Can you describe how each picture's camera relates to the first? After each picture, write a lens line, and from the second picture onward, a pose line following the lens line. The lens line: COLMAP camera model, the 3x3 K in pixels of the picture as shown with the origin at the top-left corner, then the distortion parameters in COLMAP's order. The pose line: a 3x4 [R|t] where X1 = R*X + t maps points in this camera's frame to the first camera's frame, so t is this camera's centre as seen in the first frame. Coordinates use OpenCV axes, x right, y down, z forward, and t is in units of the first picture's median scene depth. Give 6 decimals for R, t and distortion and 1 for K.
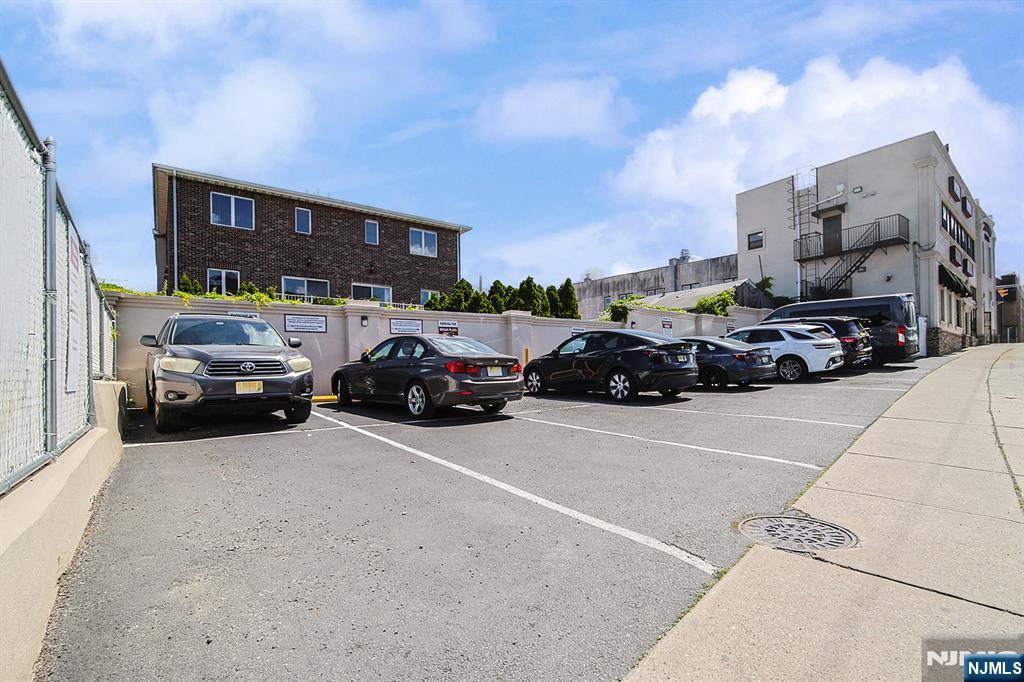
lens RADIAL K [[451.4, 0, 510.8], [0, 451.4, 374.2], [0, 0, 1]] dist [0.002604, 0.000053]
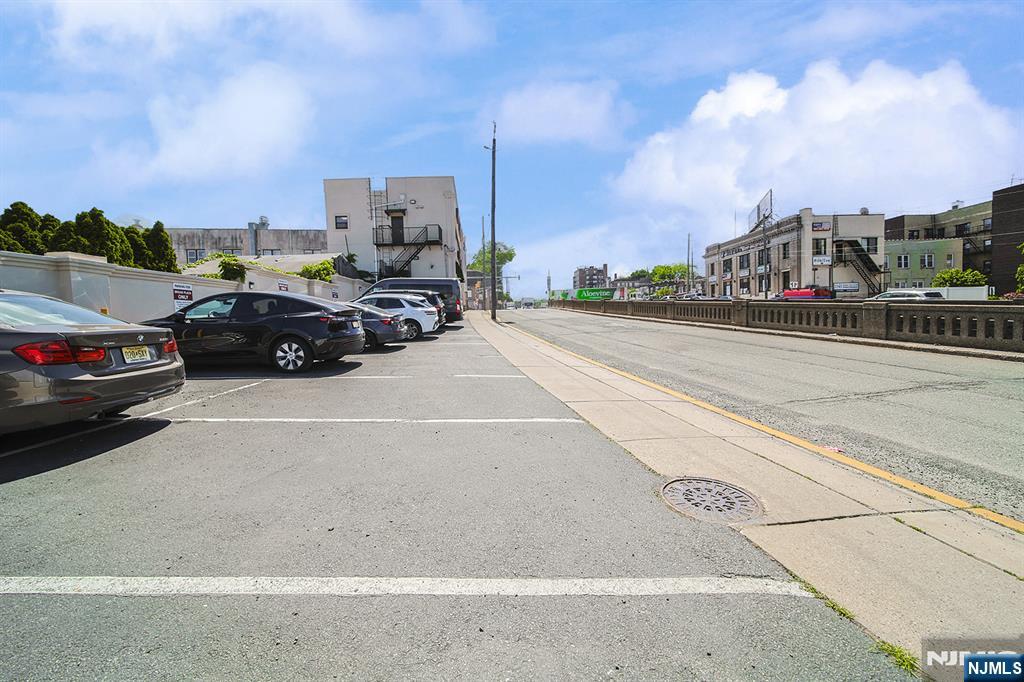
lens RADIAL K [[373.8, 0, 512.0], [0, 373.8, 341.0], [0, 0, 1]] dist [-0.002173, -0.000376]
pose [[0.591466, -0.043998, 0.805129, -0.053289], [0.022276, 0.999021, 0.038229, -0.012163], [-0.806022, -0.004676, 0.591866, 0.112421]]
